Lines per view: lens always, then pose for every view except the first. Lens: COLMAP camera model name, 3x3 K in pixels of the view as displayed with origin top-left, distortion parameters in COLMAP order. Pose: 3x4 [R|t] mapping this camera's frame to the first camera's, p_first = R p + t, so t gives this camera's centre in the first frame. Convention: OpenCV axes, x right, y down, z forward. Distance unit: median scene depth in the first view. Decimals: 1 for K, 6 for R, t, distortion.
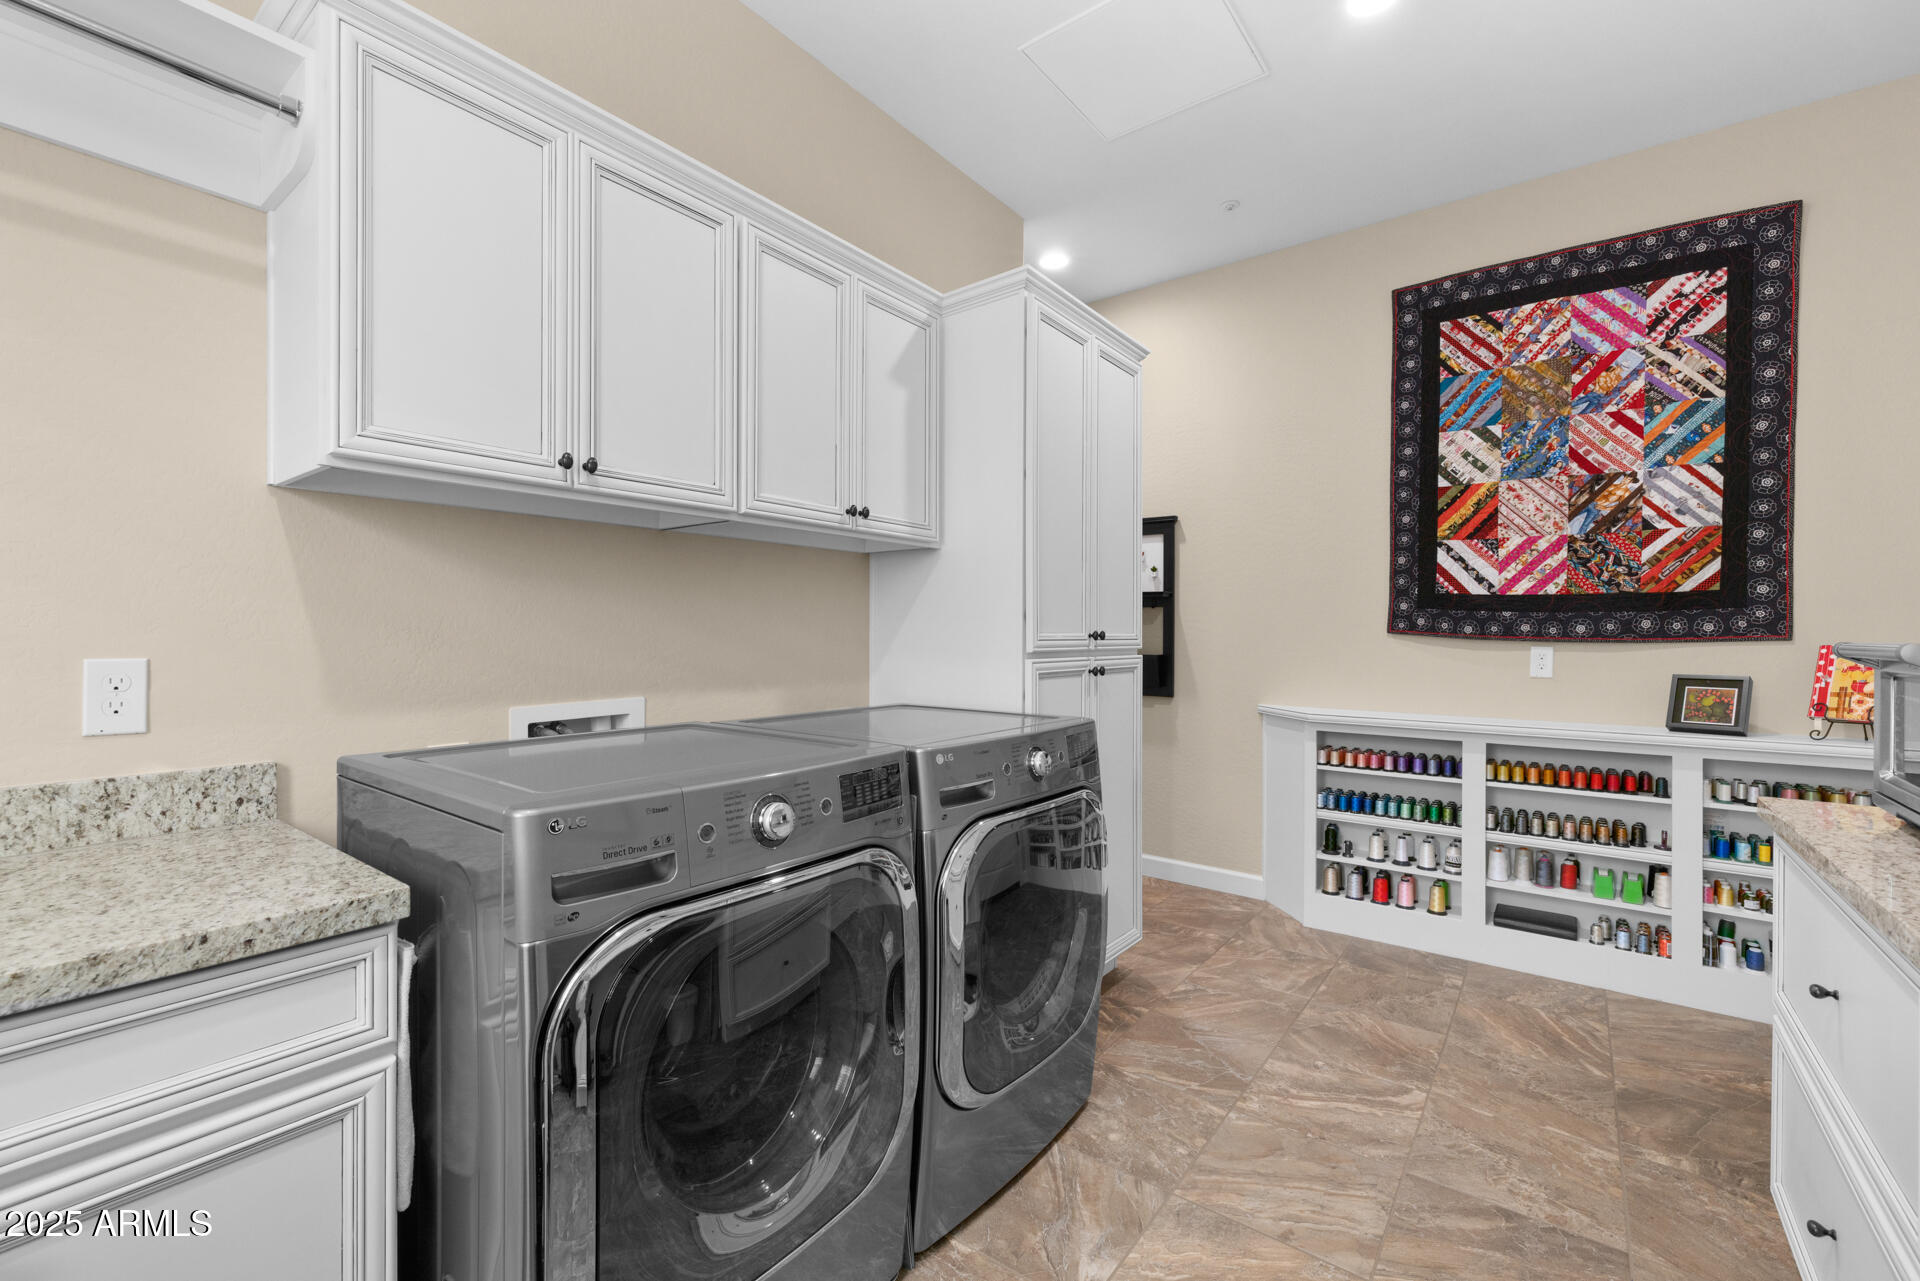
lens RADIAL K [[808.7, 0, 953.5], [0, 808.7, 633.7], [0, 0, 1]] dist [0.002322, 0.000506]
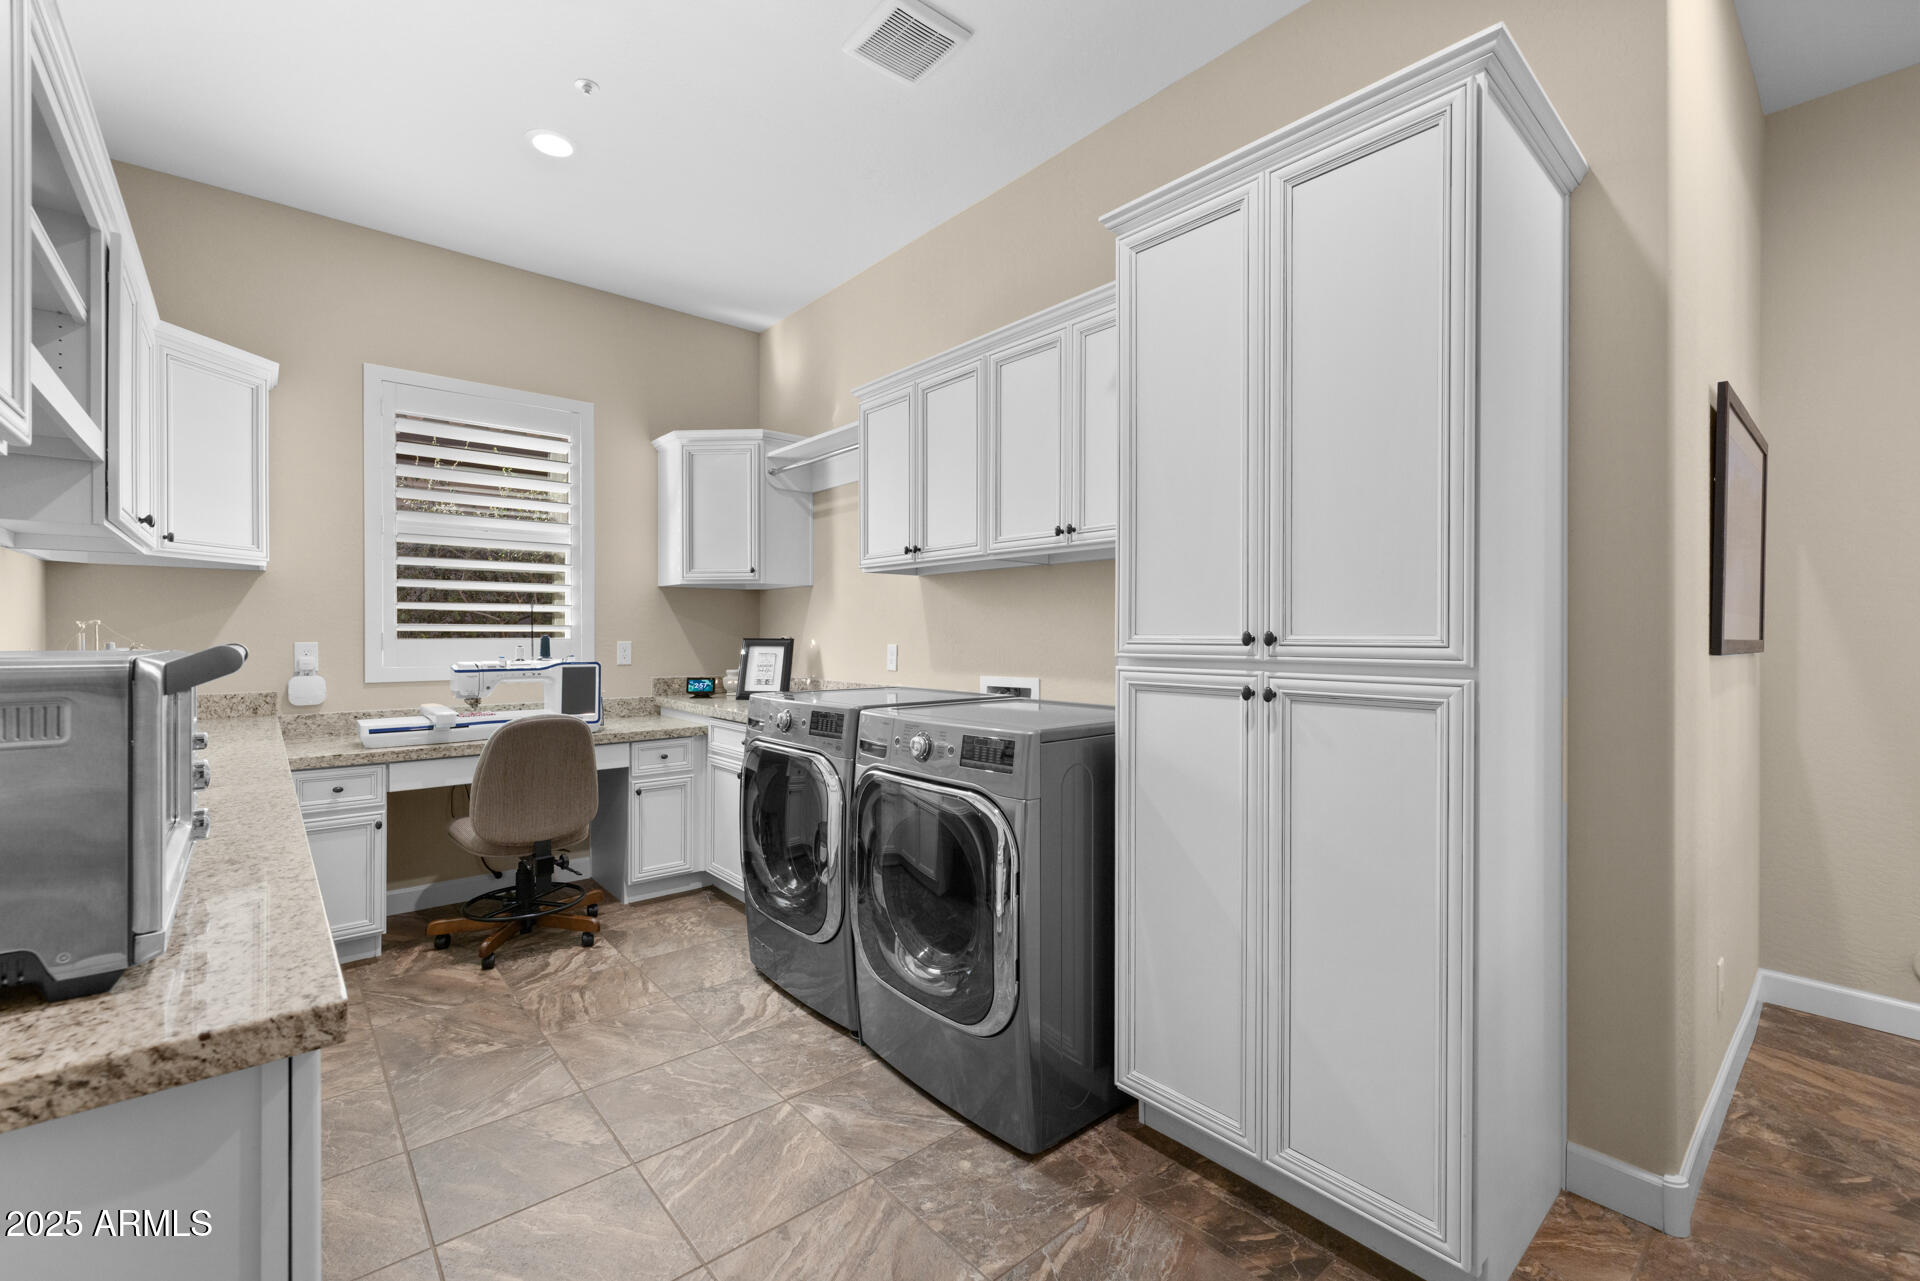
lens RADIAL K [[808.7, 0, 953.5], [0, 808.7, 633.7], [0, 0, 1]] dist [0.002322, 0.000506]
pose [[-0.205622, -0.006399, -0.978611, 1.191268], [-0.006554, 0.999965, -0.005162, 0.003743], [0.978610, 0.005353, -0.205657, 1.237703]]
